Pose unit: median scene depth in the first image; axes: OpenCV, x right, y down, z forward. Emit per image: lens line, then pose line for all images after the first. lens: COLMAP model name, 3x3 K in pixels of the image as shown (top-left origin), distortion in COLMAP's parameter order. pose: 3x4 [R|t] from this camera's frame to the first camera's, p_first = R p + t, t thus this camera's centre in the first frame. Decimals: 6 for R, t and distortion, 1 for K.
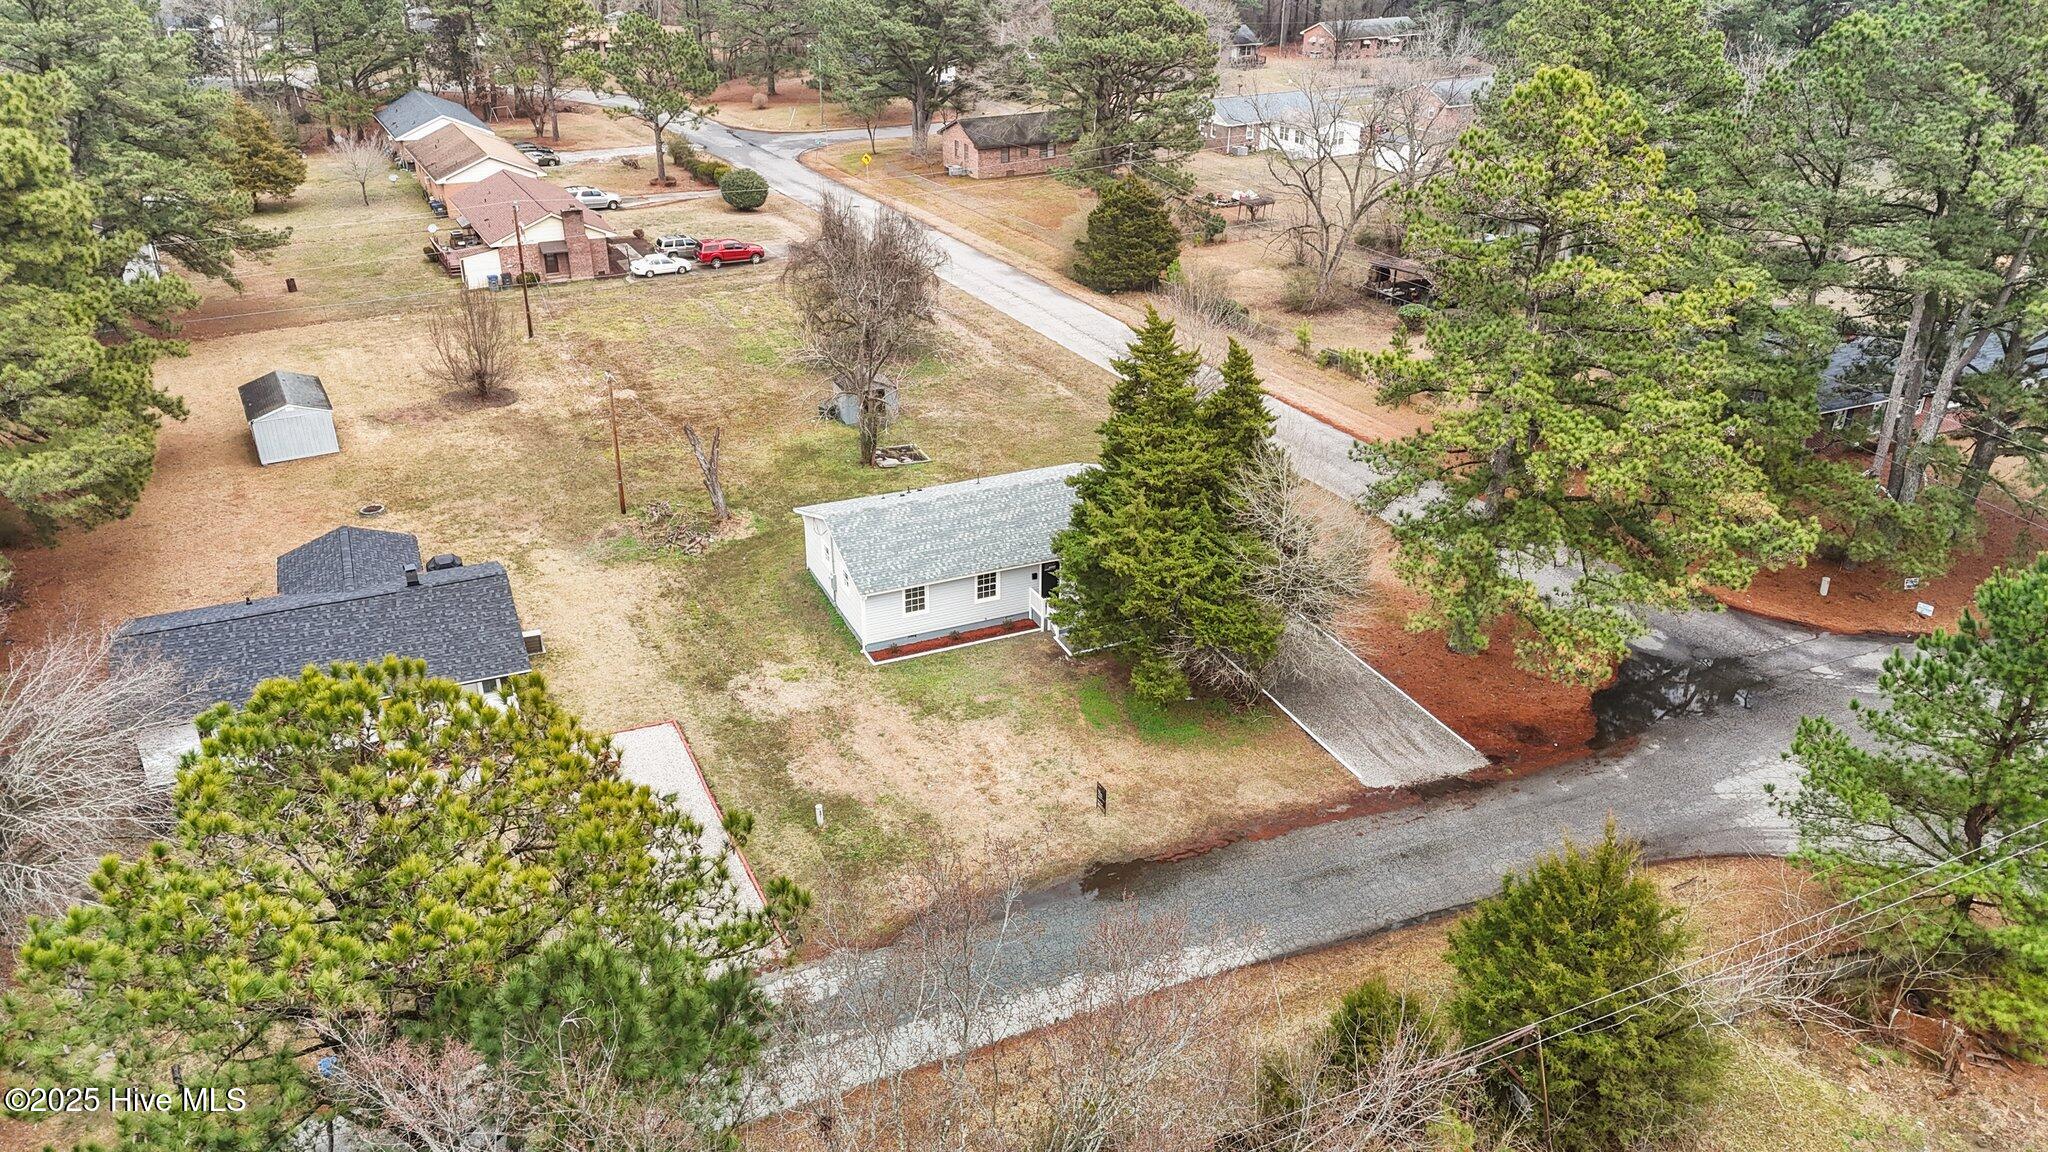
lens RADIAL K [[1498.5, 0, 1024.0], [0, 1498.5, 576.0], [0, 0, 1]] dist [0.089578, -0.094534]
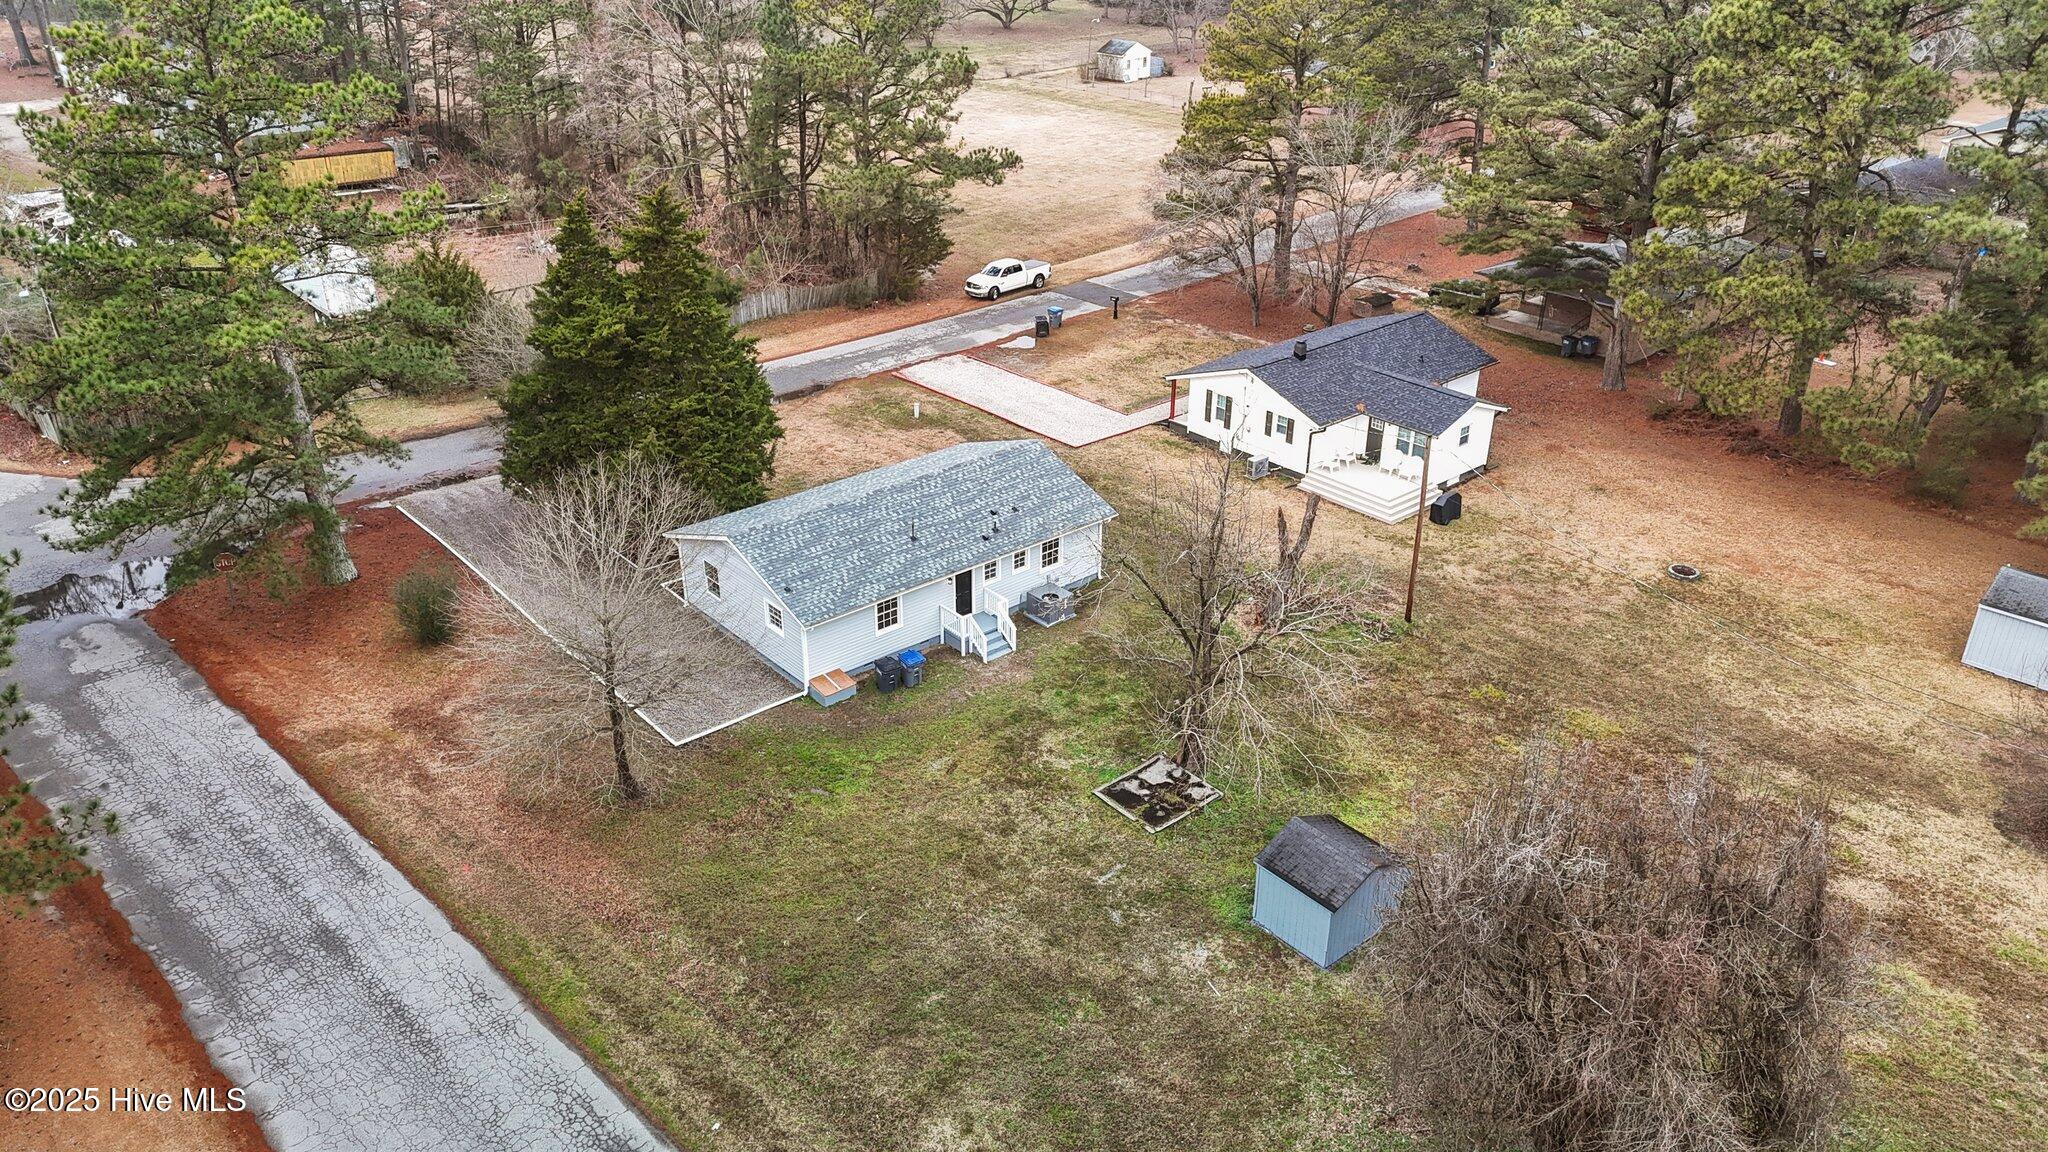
lens RADIAL K [[1498.5, 0, 1024.0], [0, 1498.5, 576.0], [0, 0, 1]] dist [0.089578, -0.094534]
pose [[-0.958671, 0.118084, -0.258856, 0.122928], [-0.135865, 0.609371, 0.781158, -0.690318], [0.249982, 0.784042, -0.568143, 1.526074]]
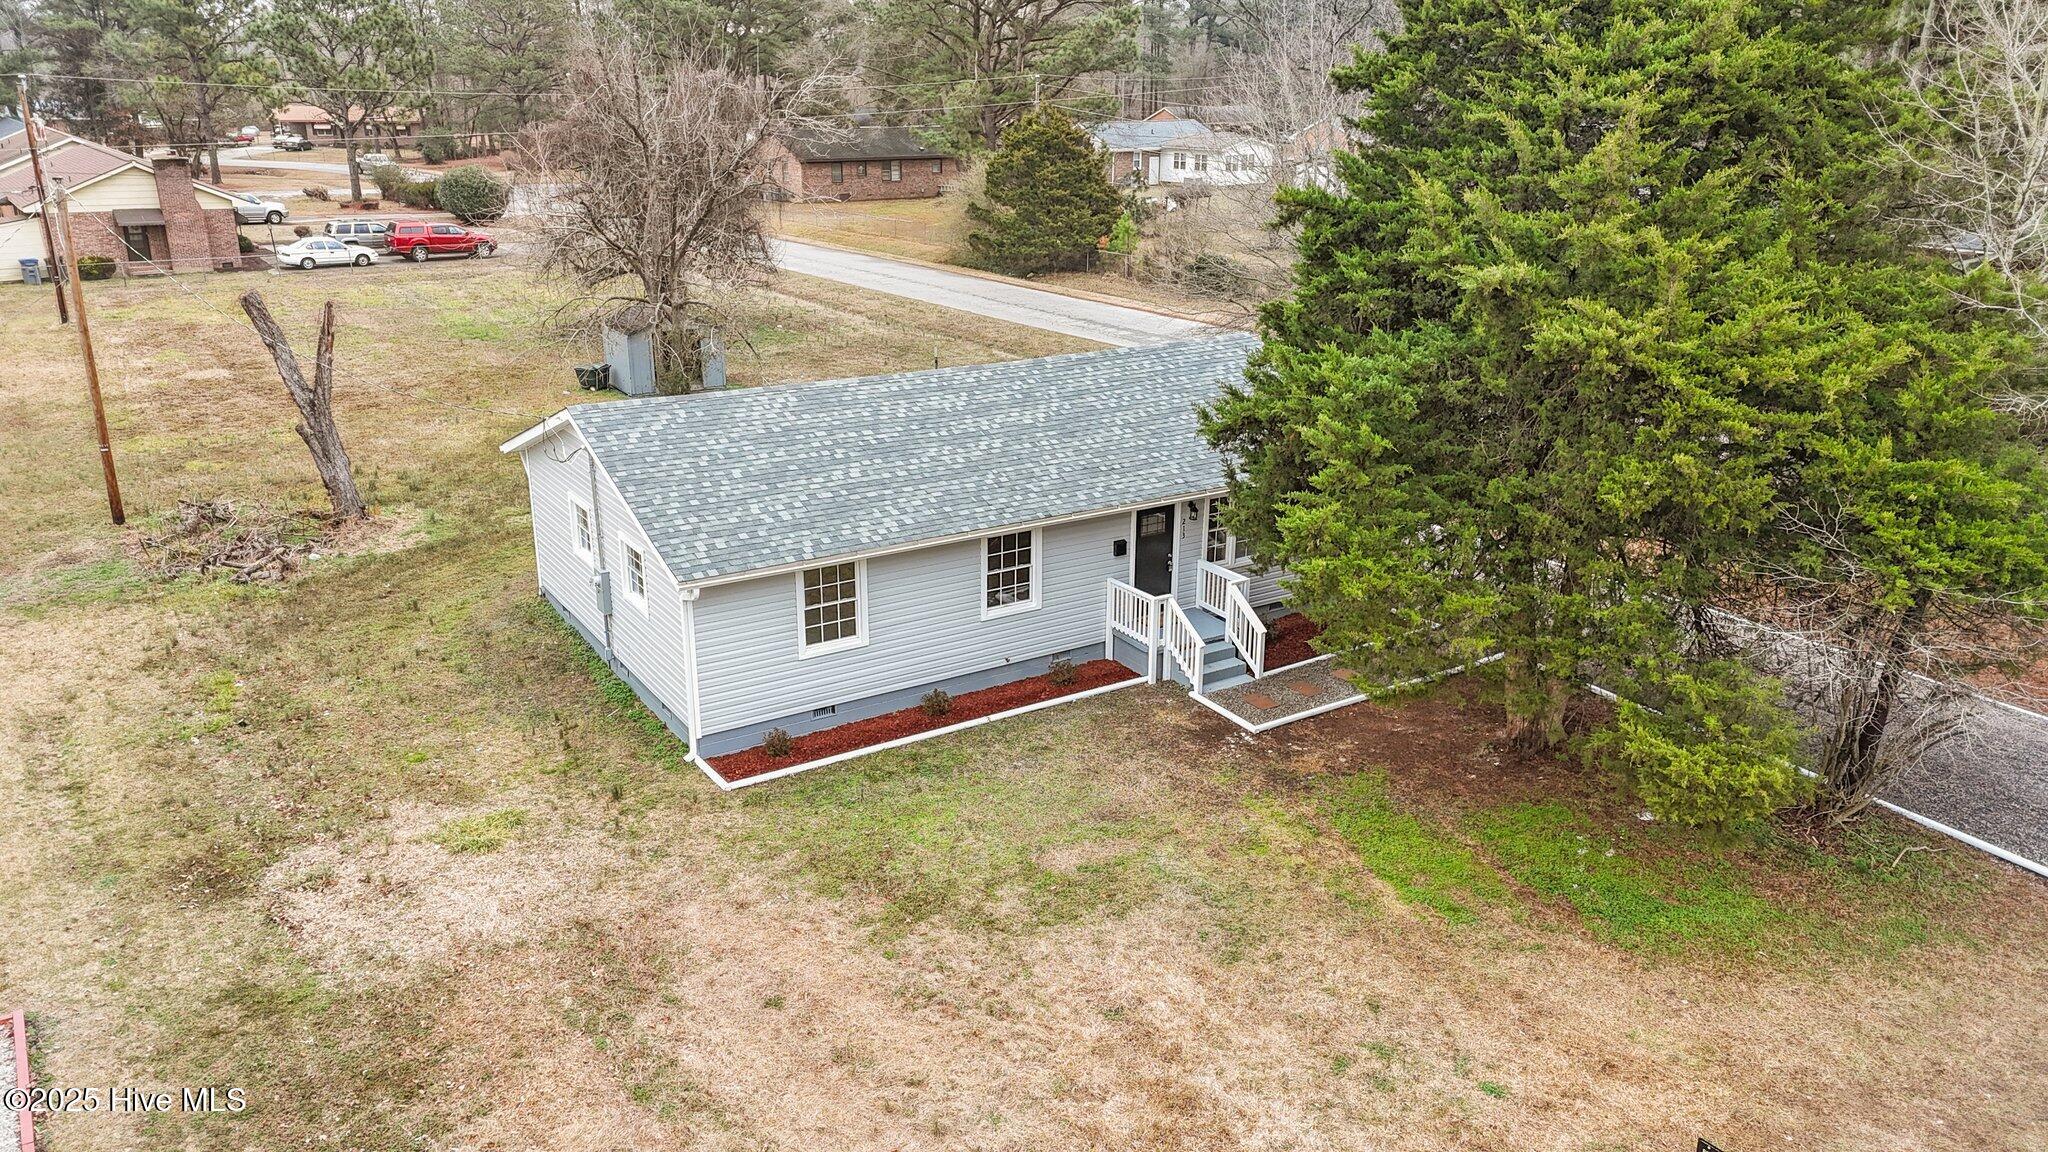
lens RADIAL K [[1498.5, 0, 1024.0], [0, 1498.5, 576.0], [0, 0, 1]] dist [0.089578, -0.094534]
pose [[0.989690, -0.048192, 0.134875, -0.069996], [0.065448, 0.989794, -0.126587, 0.054286], [-0.127398, 0.134109, 0.982743, 0.587139]]
